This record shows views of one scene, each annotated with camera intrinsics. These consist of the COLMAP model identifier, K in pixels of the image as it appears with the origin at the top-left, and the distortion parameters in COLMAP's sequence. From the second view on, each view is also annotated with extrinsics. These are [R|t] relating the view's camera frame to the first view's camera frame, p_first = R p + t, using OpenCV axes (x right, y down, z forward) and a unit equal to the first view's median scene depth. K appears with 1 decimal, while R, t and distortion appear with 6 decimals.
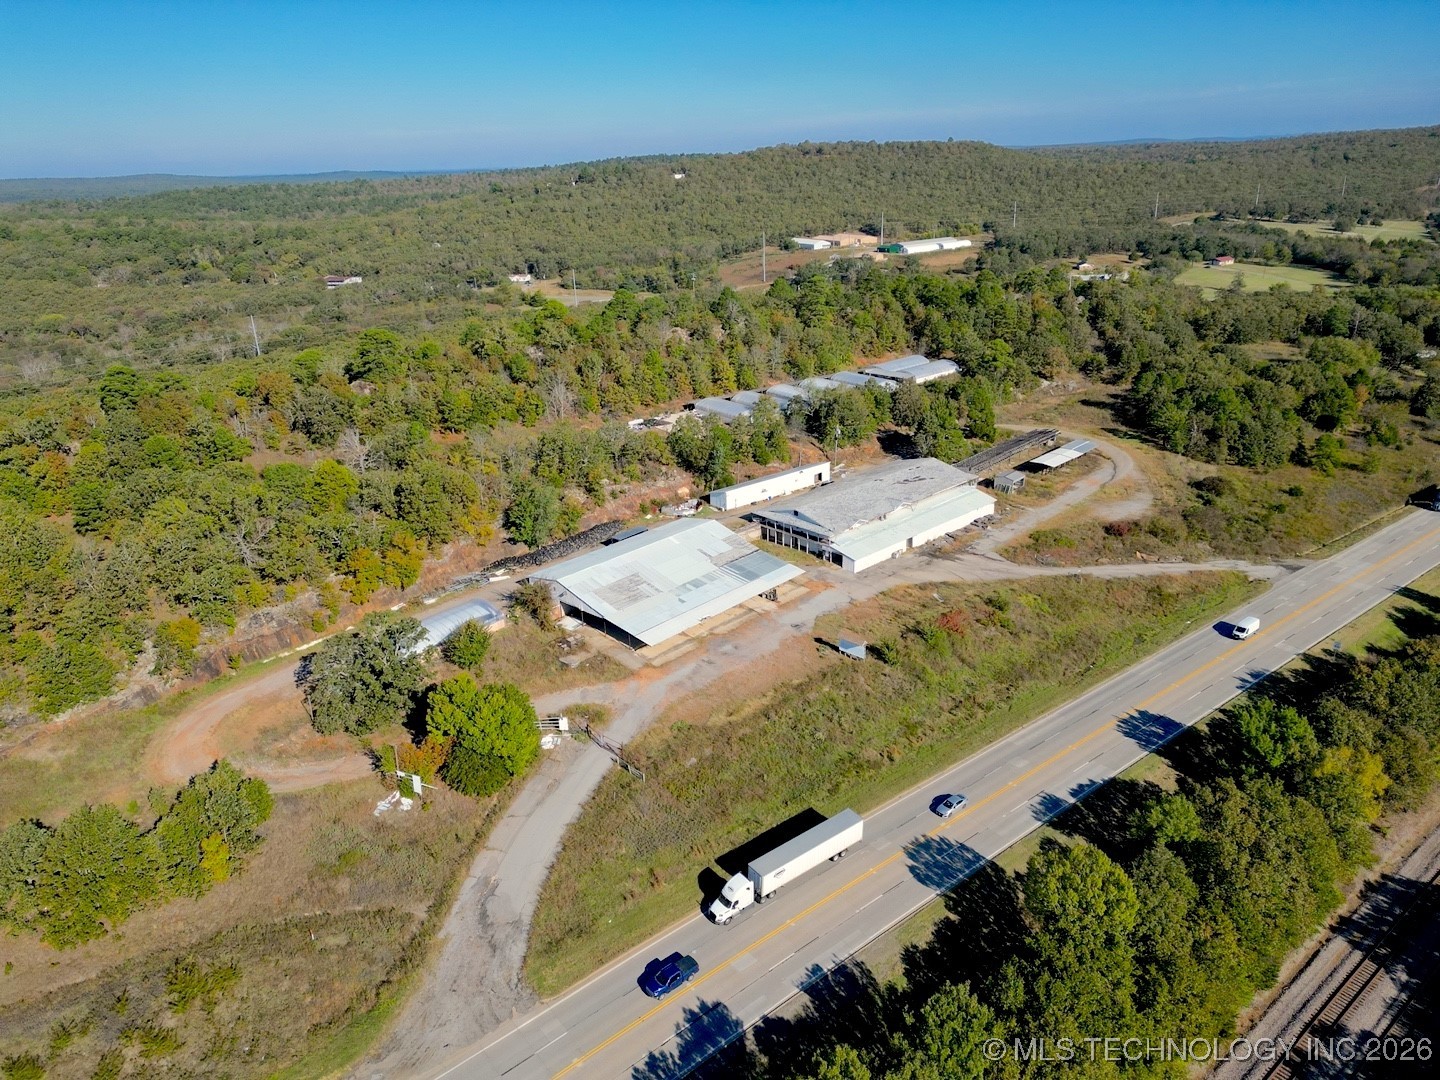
lens RADIAL K [[1001.4, 0, 725.0], [0, 1001.4, 537.8], [0, 0, 1]] dist [0.093718, -0.094106]
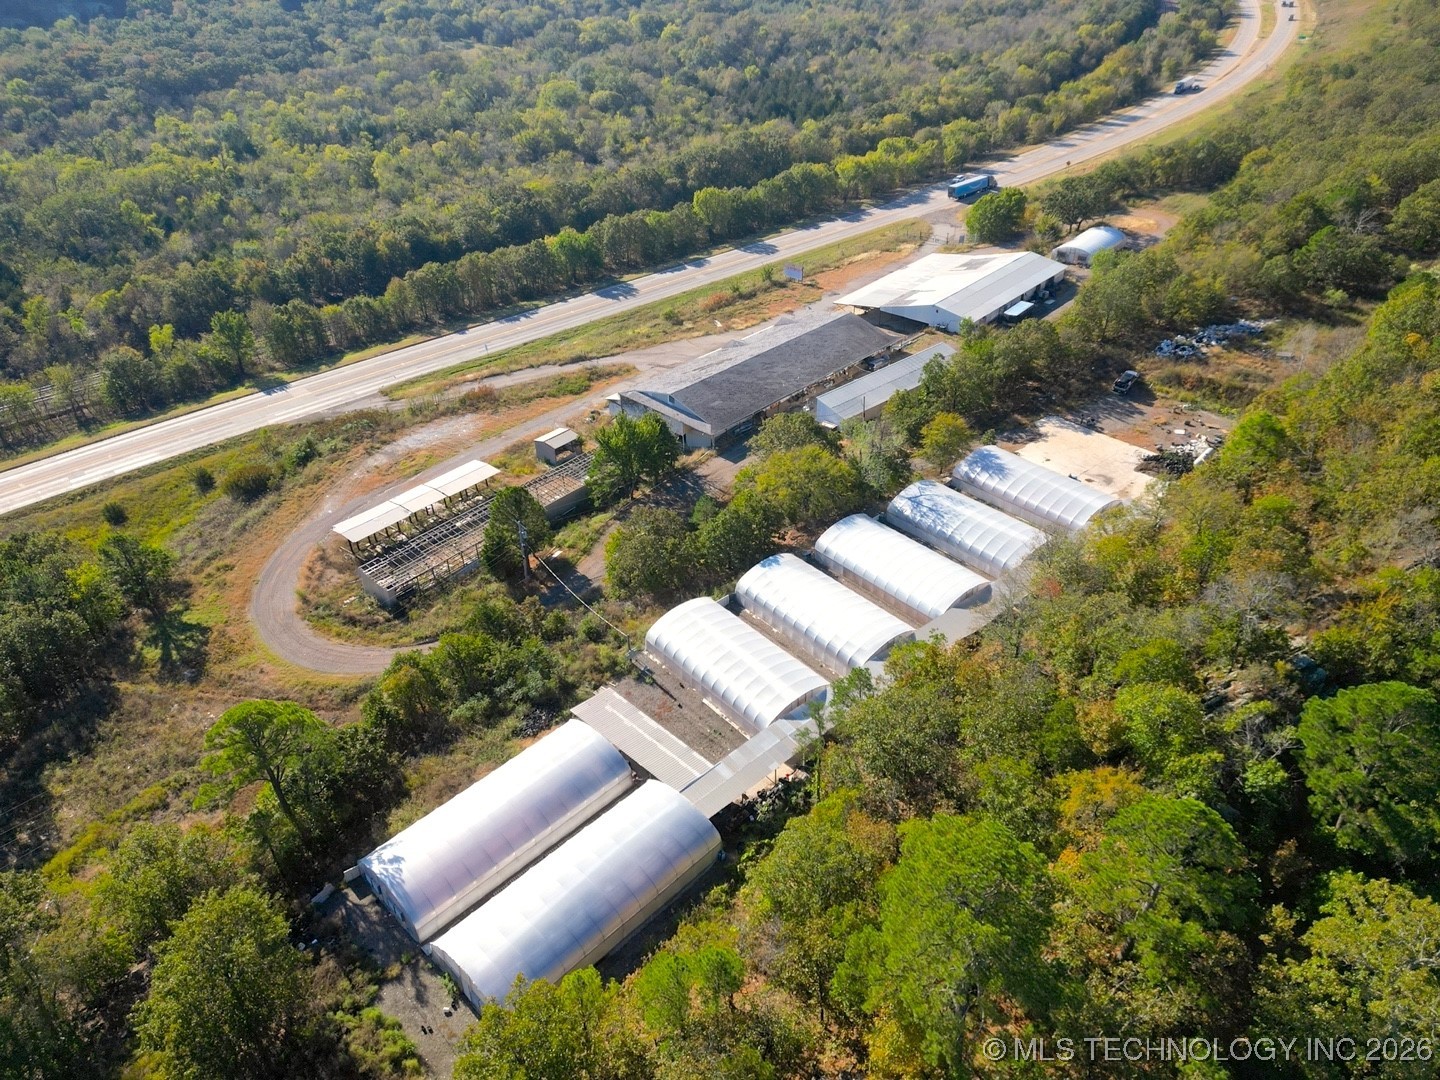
lens RADIAL K [[1001.4, 0, 725.0], [0, 1001.4, 537.8], [0, 0, 1]] dist [0.093718, -0.094106]
pose [[-0.998079, 0.061621, -0.006437, 0.162210], [0.030546, 0.579807, 0.814181, -0.526016], [0.053902, 0.812420, -0.580576, 1.320932]]
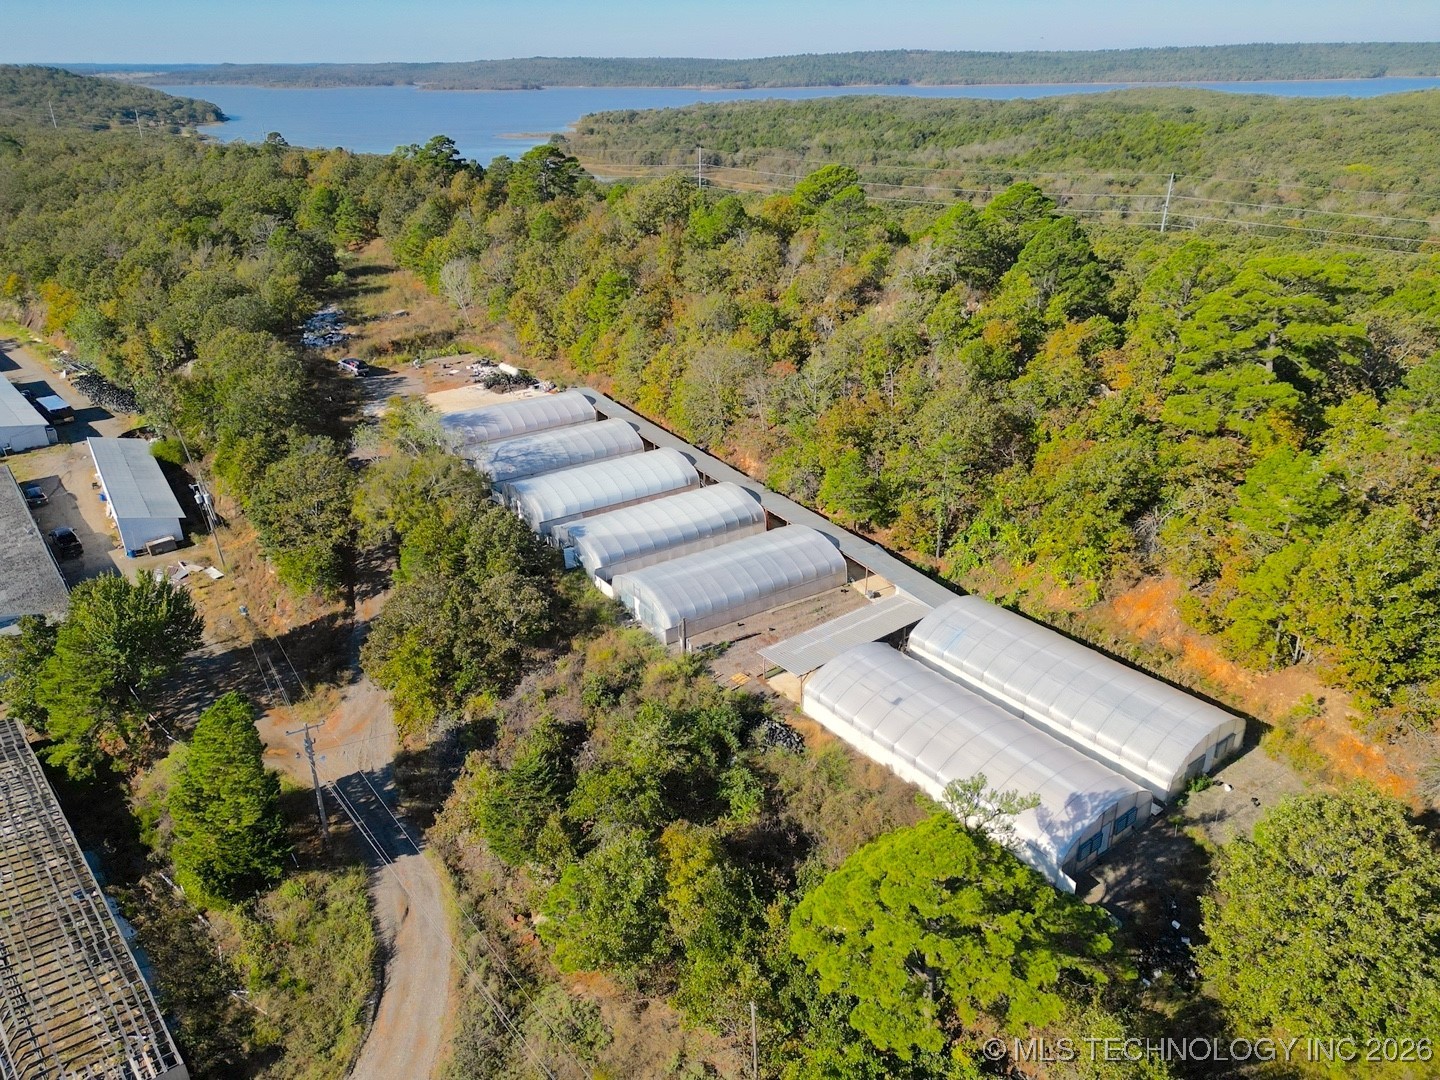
lens RADIAL K [[1001.4, 0, 725.0], [0, 1001.4, 537.8], [0, 0, 1]] dist [0.093718, -0.094106]
pose [[-0.087643, 0.454525, -0.886412, 0.454816], [-0.340487, 0.822574, 0.455457, -0.342730], [0.936156, 0.341729, 0.082667, 1.098299]]
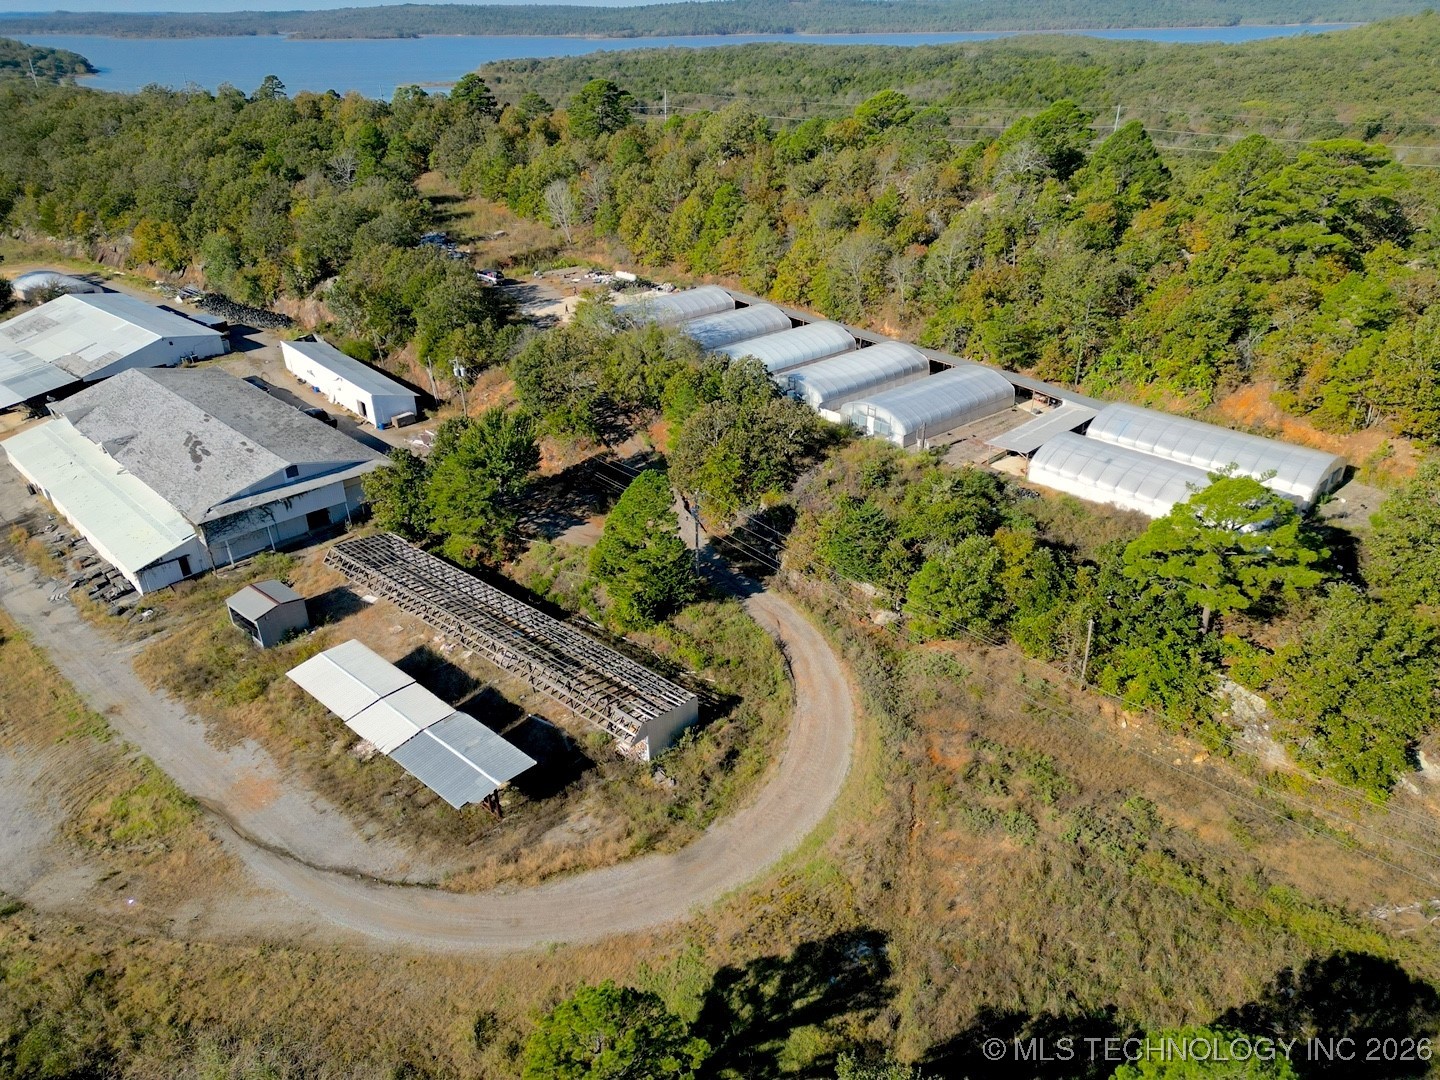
lens RADIAL K [[1001.4, 0, 725.0], [0, 1001.4, 537.8], [0, 0, 1]] dist [0.093718, -0.094106]
pose [[0.024376, 0.491084, -0.870771, 0.568803], [-0.343830, 0.822010, 0.453960, -0.297842], [0.938715, 0.288331, 0.188887, 0.982965]]
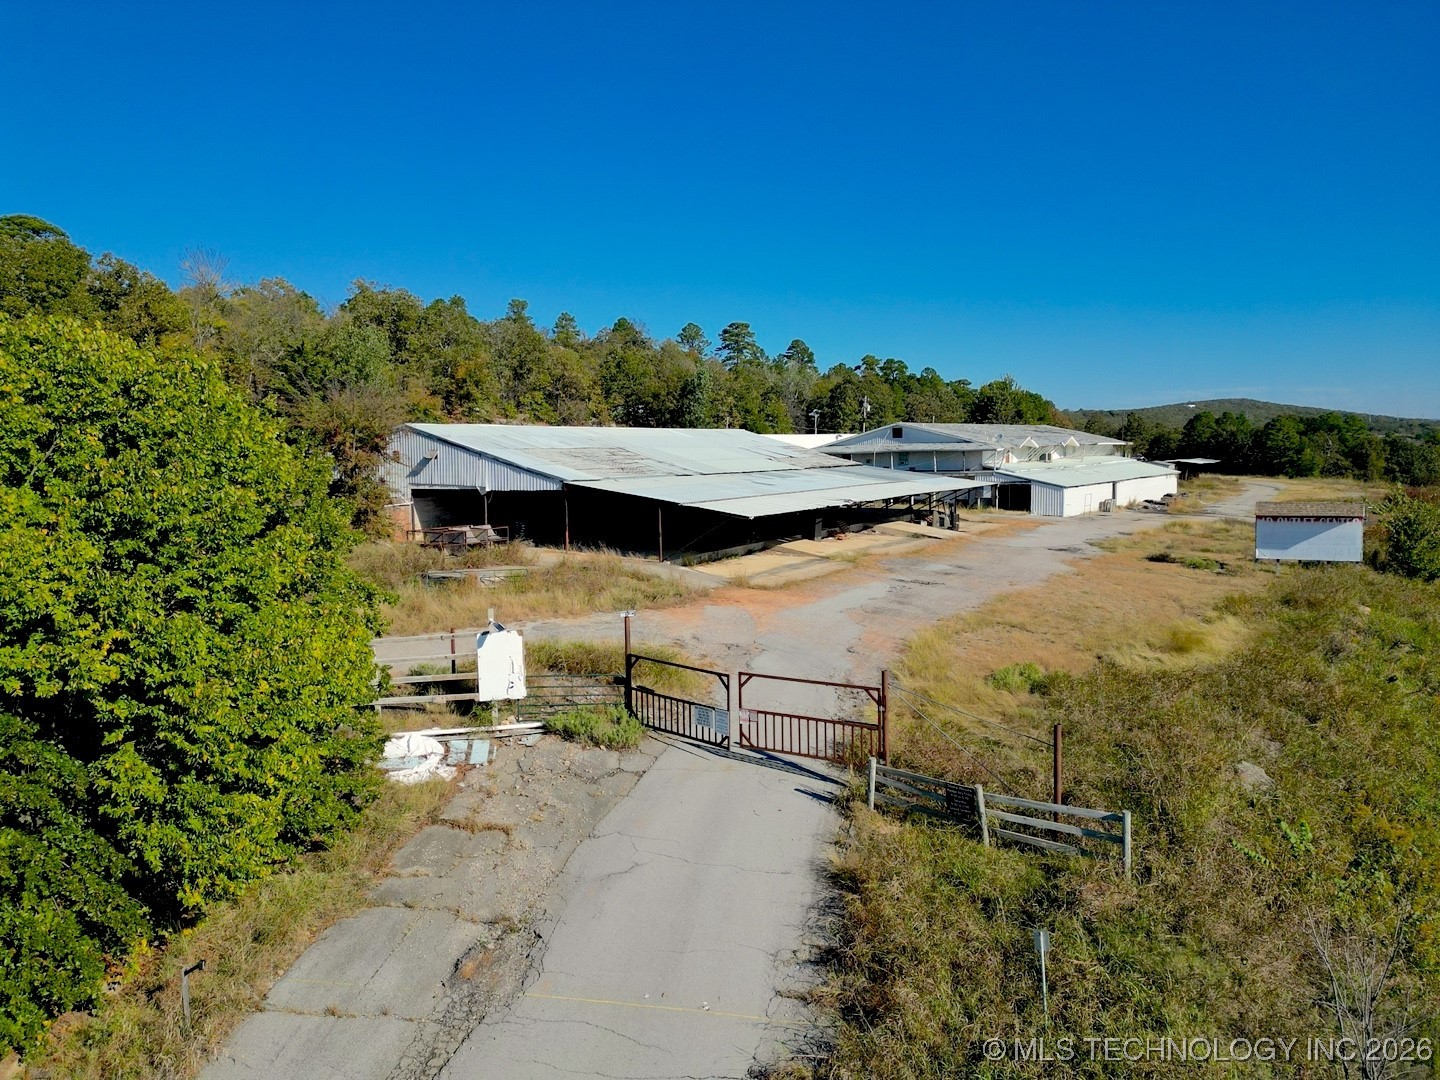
lens RADIAL K [[1001.4, 0, 725.0], [0, 1001.4, 537.8], [0, 0, 1]] dist [0.093718, -0.094106]
pose [[0.979532, -0.005398, 0.201219, -0.085304], [0.060762, 0.960937, -0.270013, 0.117281], [-0.191901, 0.276713, 0.941597, 0.435500]]
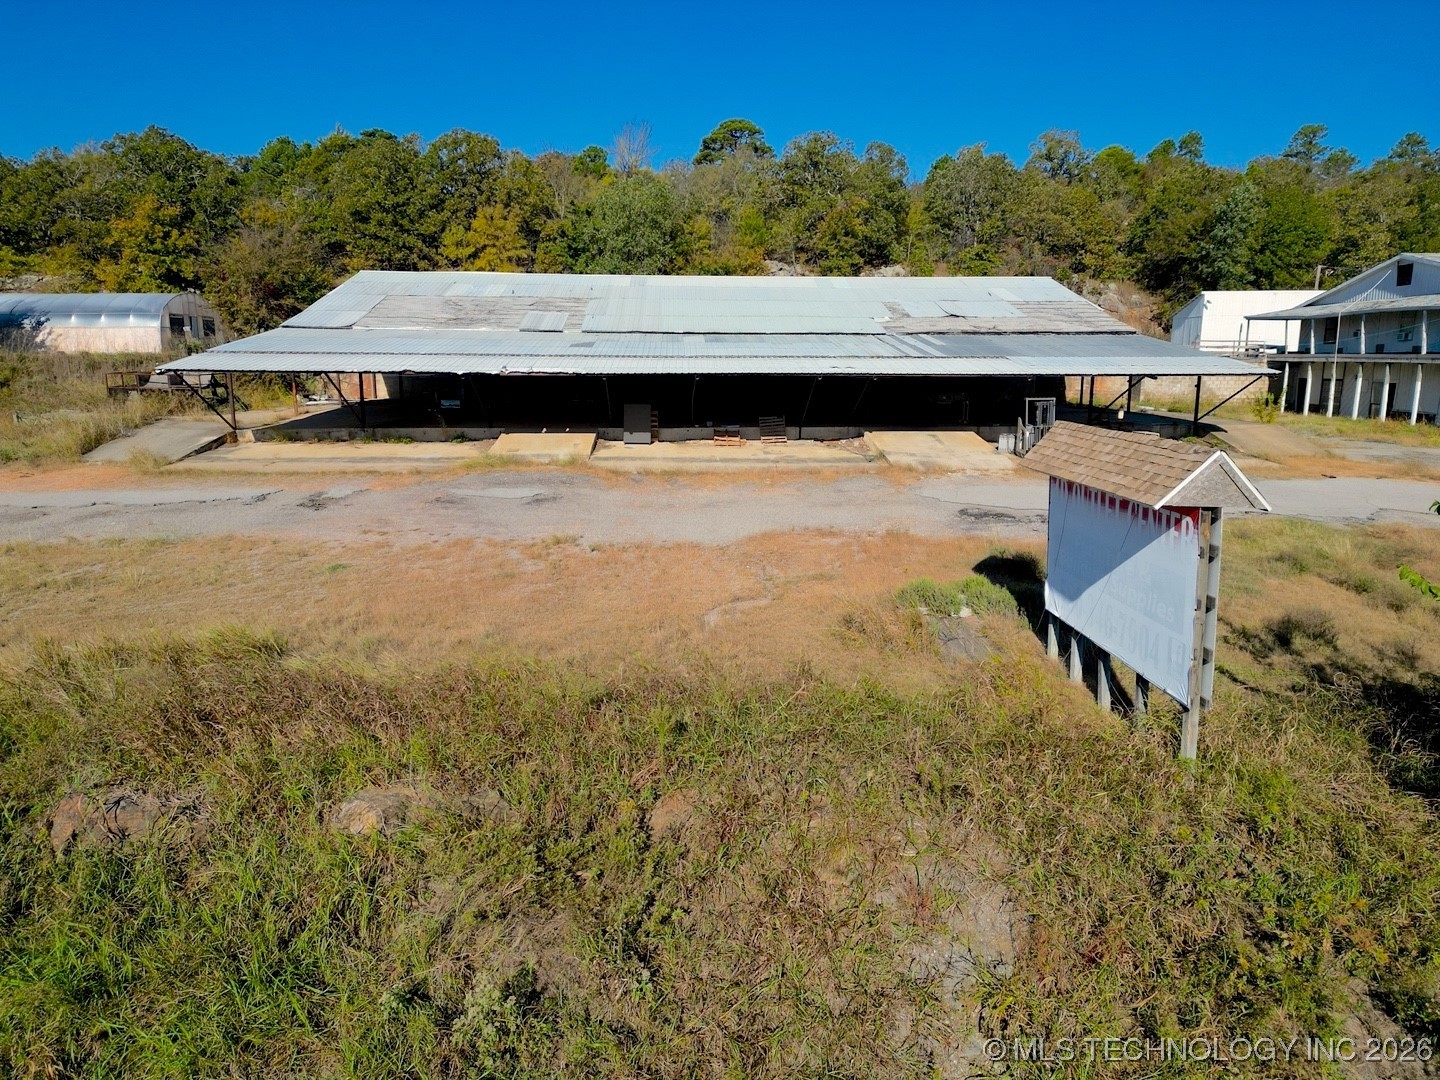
lens RADIAL K [[996.0, 0, 728.2], [0, 996.0, 519.5], [0, 0, 1]] dist [0.044684, 0.000147]
pose [[0.721498, 0.154824, -0.674885, 0.098951], [-0.273762, 0.959049, -0.072657, 0.074428], [0.635999, 0.237180, 0.734337, 0.556541]]
